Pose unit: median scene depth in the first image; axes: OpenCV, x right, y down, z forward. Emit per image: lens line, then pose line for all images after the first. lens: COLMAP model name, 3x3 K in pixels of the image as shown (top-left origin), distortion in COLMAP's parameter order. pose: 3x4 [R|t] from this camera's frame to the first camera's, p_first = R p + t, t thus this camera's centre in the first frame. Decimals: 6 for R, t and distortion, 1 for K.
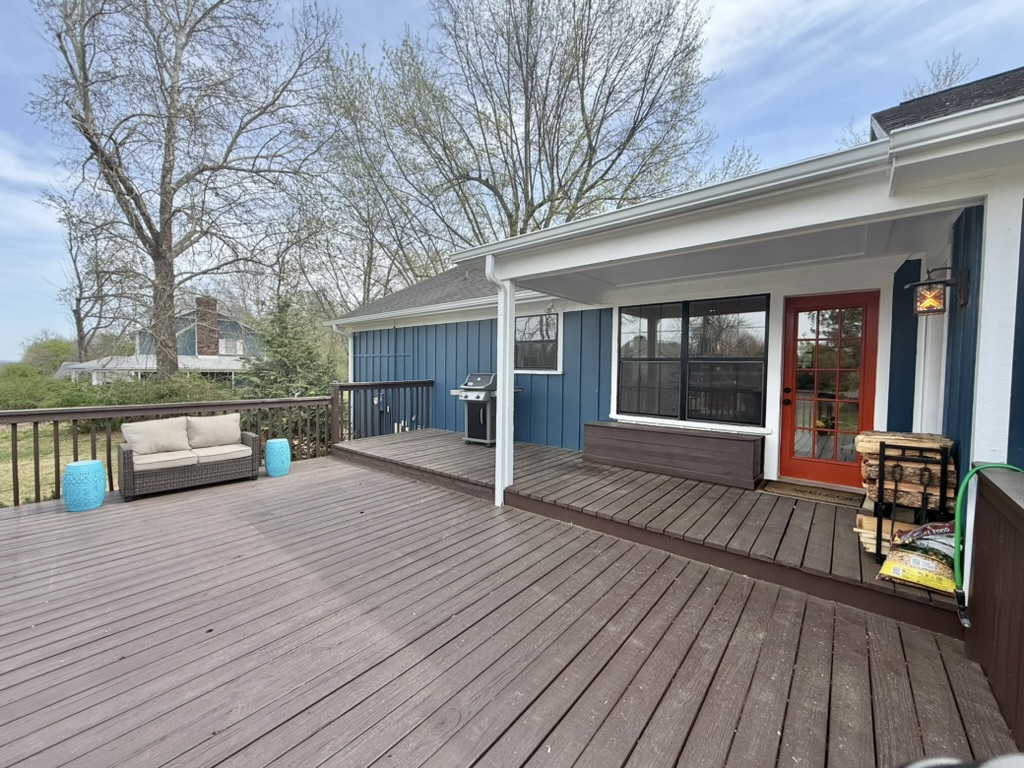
lens RADIAL K [[406.7, 0, 512.0], [0, 406.7, 384.0], [0, 0, 1]] dist [0.000484, 0.000398]
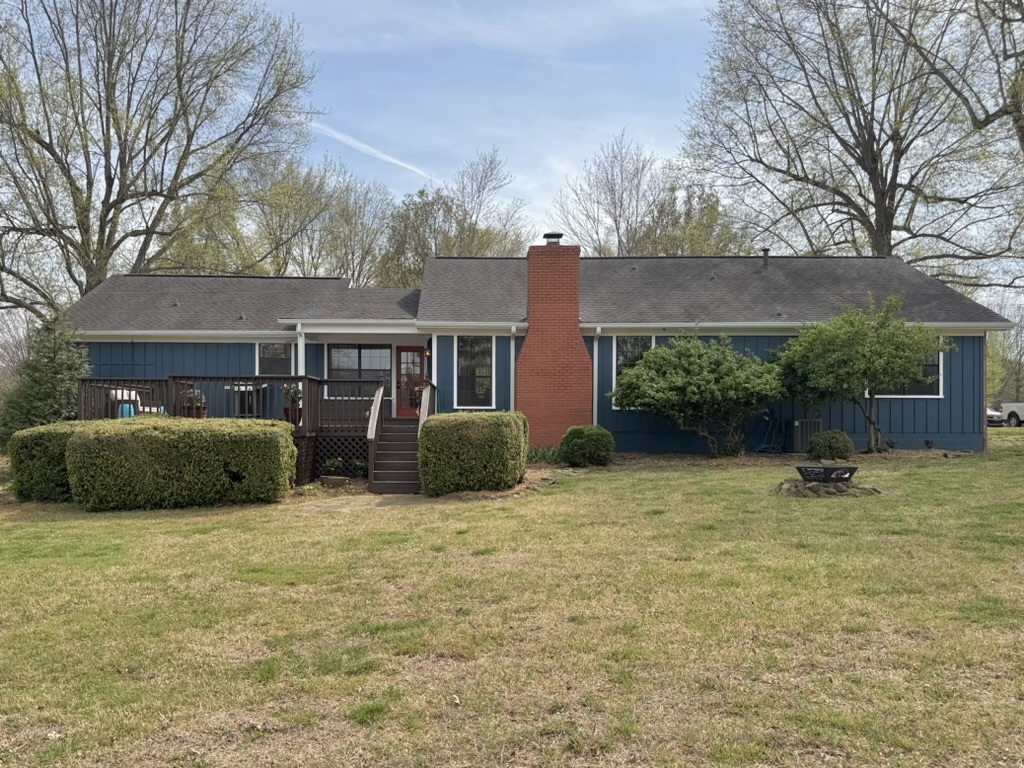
lens RADIAL K [[883.8, 0, 512.0], [0, 883.8, 384.0], [0, 0, 1]] dist [0.064294, -0.000528]
pose [[0.746932, 0.028888, 0.664272, -1.821767], [0.037702, 0.995608, -0.085691, 0.391082], [-0.663831, 0.089050, 0.742563, -2.639254]]
